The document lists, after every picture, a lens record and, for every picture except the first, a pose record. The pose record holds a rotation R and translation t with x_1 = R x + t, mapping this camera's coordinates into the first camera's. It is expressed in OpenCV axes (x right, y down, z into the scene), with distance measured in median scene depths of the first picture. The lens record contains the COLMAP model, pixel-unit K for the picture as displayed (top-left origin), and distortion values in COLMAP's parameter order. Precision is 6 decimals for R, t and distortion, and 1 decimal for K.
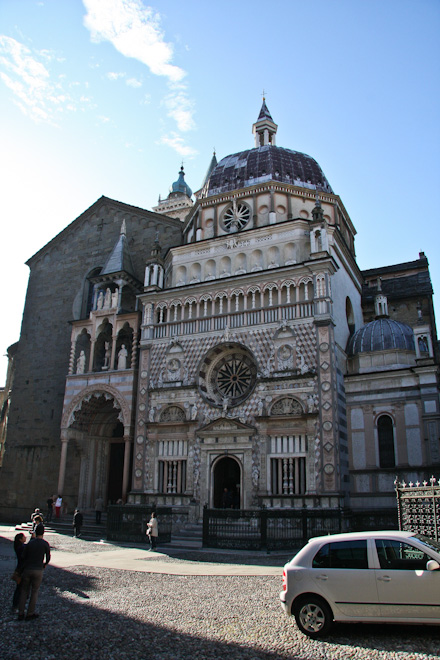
lens RADIAL K [[512.0, 0, 220.0], [0, 512.0, 328.8], [0, 0, 1]] dist [-0.176637, 0.123785]
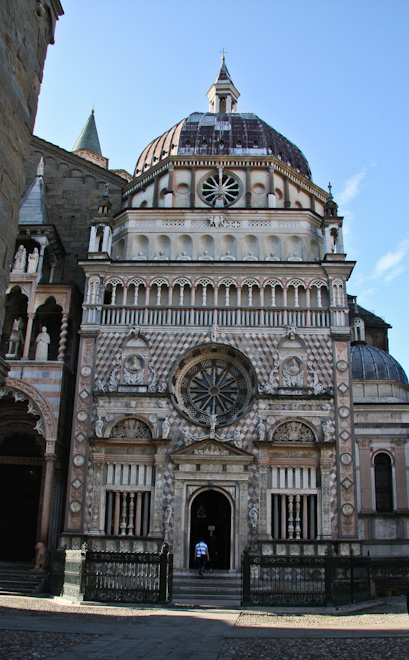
lens RADIAL K [[598.8, 0, 210.3], [0, 598.8, 379.5], [0, 0, 1]] dist [-0.149652, 0.000000]
pose [[0.906152, 0.127776, 0.403190, -0.320954], [-0.142727, 0.989736, 0.007113, 0.068770], [-0.398143, -0.063992, 0.915089, 0.155829]]
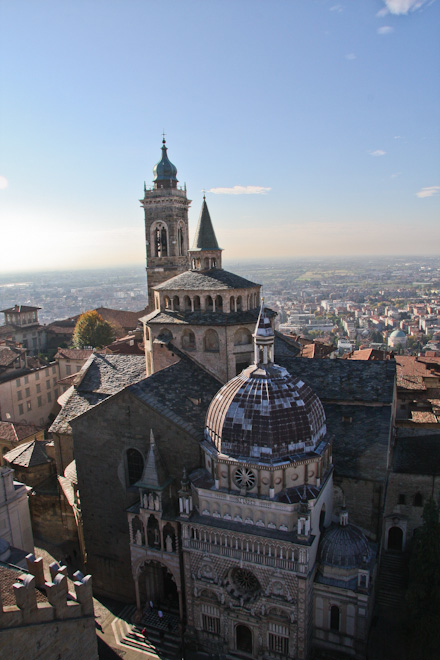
lens RADIAL K [[512.0, 0, 219.6], [0, 512.0, 330.9], [0, 0, 1]] dist [-0.176637, 0.123785]
pose [[0.997951, -0.055440, 0.031926, -0.057777], [0.033388, 0.877010, 0.479311, -1.244034], [-0.054572, -0.477263, 0.877064, 0.007958]]
